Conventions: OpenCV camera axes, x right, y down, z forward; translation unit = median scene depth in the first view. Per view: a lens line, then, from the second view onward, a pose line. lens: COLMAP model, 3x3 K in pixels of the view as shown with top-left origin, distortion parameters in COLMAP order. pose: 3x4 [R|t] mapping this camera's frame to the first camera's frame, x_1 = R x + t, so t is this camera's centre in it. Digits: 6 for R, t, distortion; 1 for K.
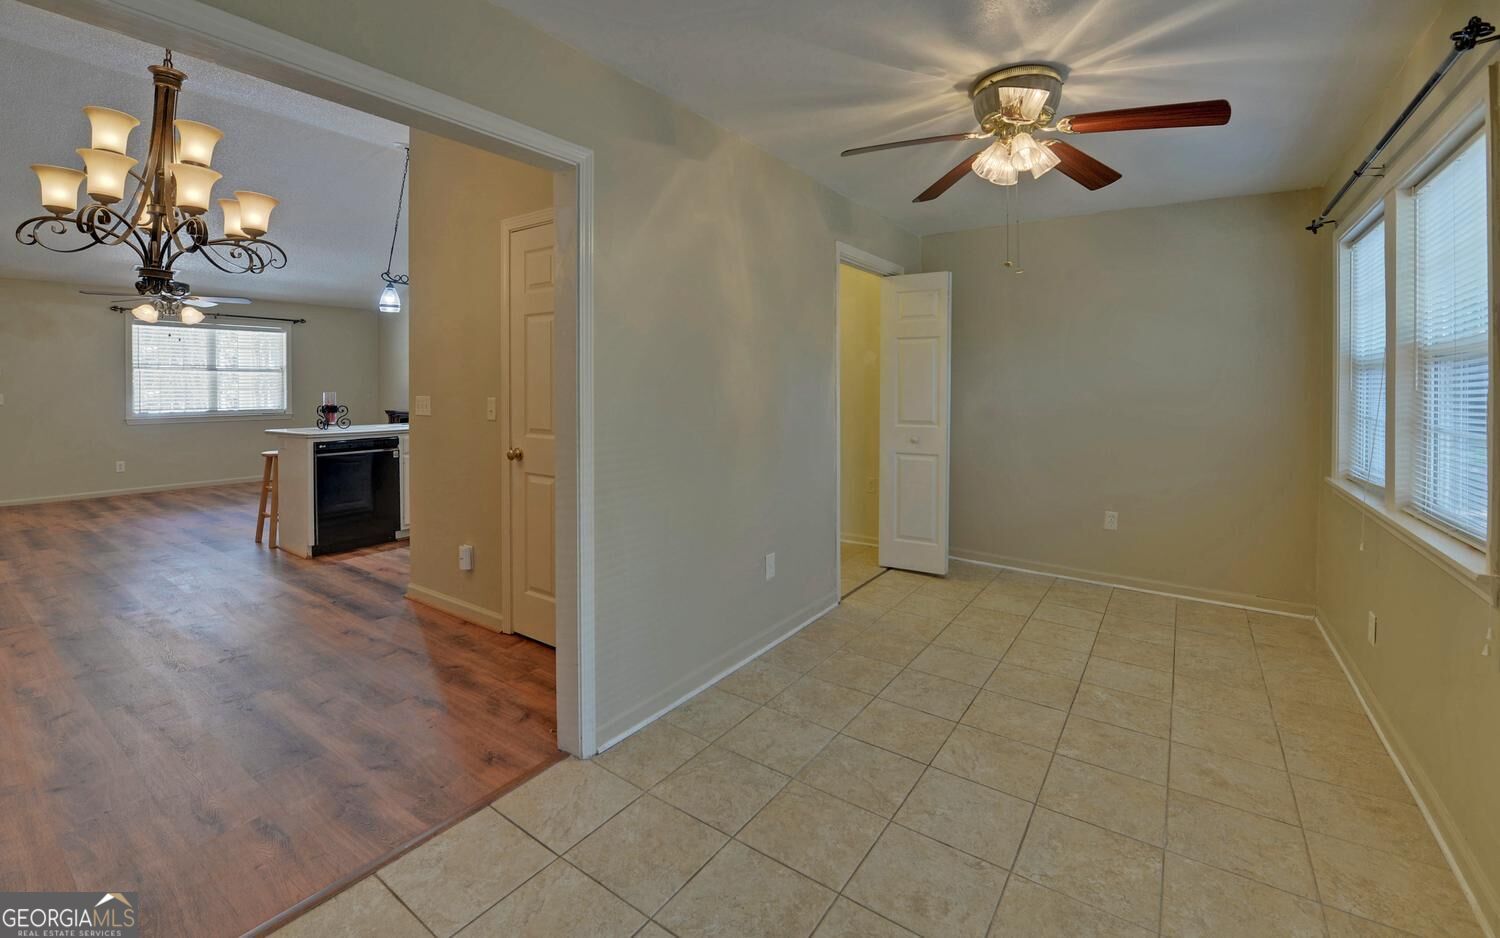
lens RADIAL K [[643.4, 0, 736.3], [0, 643.4, 411.0], [0, 0, 1]] dist [-0.014674, -0.000852]
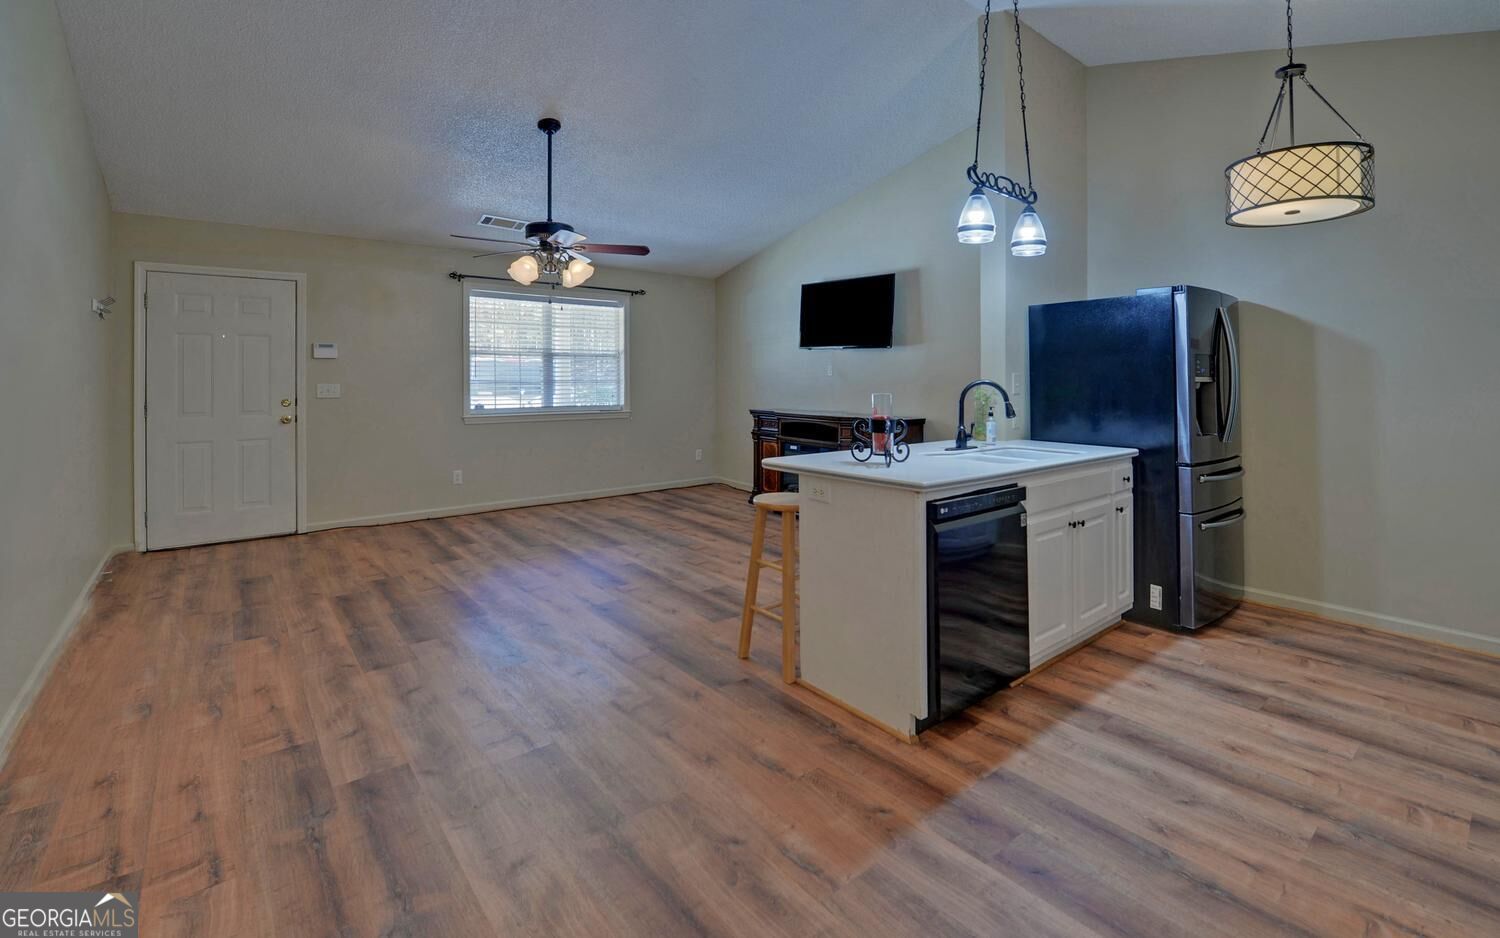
lens RADIAL K [[643.4, 0, 736.3], [0, 643.4, 411.0], [0, 0, 1]] dist [-0.014674, -0.000852]
pose [[0.966472, 0.020954, -0.255917, -0.360088], [-0.016260, 0.999659, 0.020445, -0.013814], [0.256258, -0.015598, 0.966483, 0.265259]]
